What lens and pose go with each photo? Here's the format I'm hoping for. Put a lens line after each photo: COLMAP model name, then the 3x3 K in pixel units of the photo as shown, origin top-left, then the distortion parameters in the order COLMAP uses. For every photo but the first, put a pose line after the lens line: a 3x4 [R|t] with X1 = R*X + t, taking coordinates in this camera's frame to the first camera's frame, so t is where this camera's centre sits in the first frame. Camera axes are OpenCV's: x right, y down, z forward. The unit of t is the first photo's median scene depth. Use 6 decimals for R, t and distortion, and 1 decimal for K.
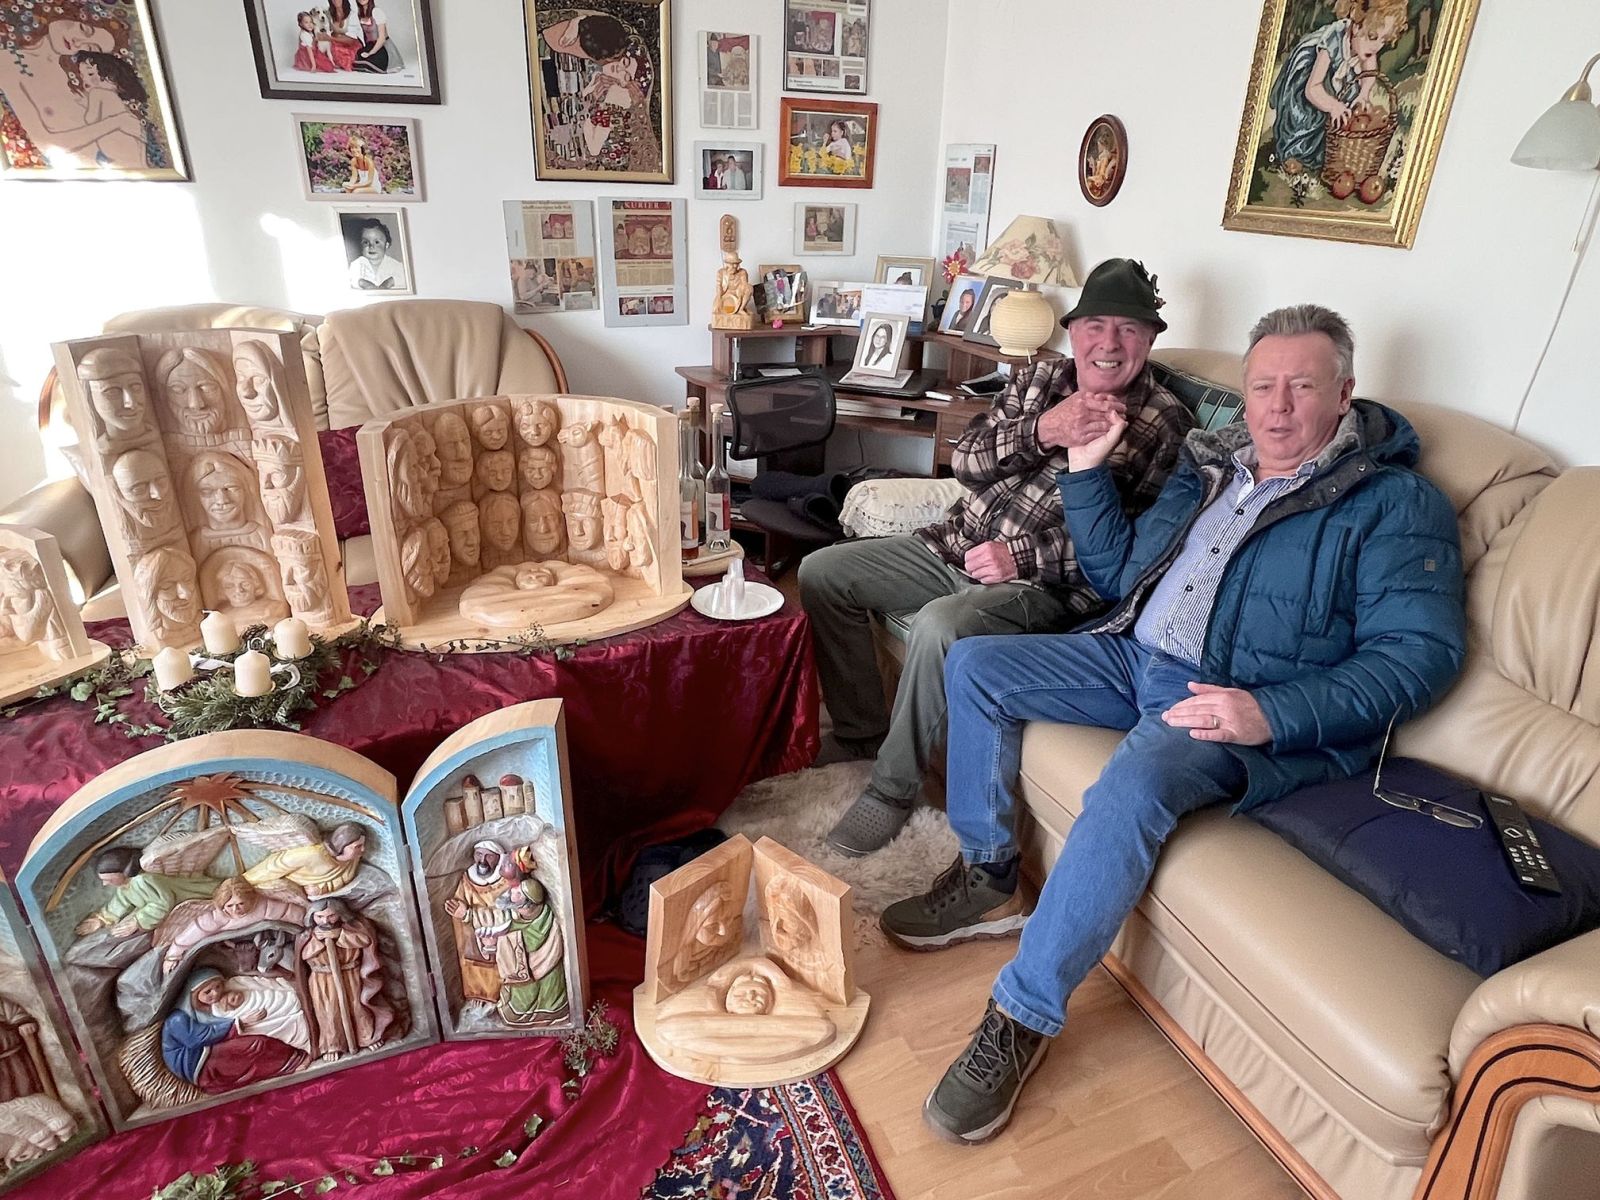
lens RADIAL K [[947.1, 0, 799.3], [0, 947.1, 595.2], [0, 0, 1]] dist [-0.003877, -0.001269]
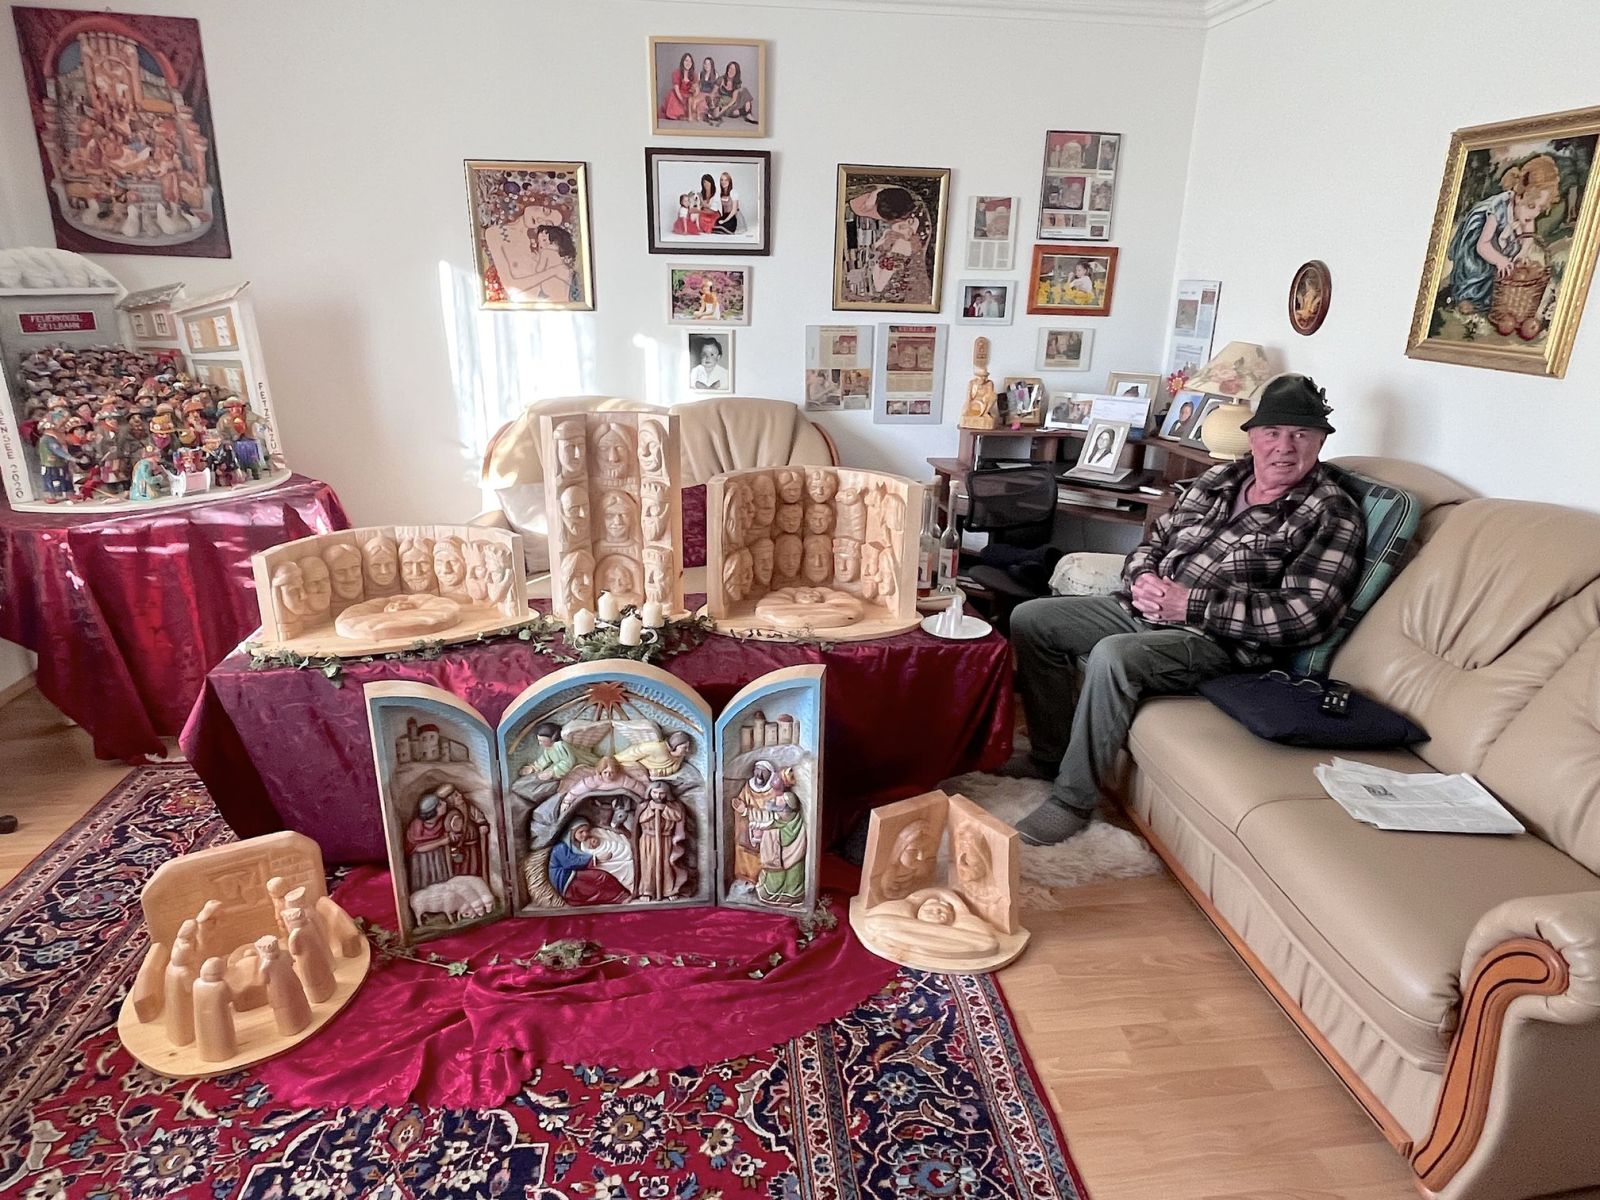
lens RADIAL K [[947.1, 0, 797.0], [0, 947.1, 600.7], [0, 0, 1]] dist [-0.003877, -0.001269]
pose [[0.964053, 0.081705, -0.252835, 0.053252], [-0.106361, 0.990652, -0.085414, 0.110110], [0.243493, 0.109235, 0.963732, -0.337237]]
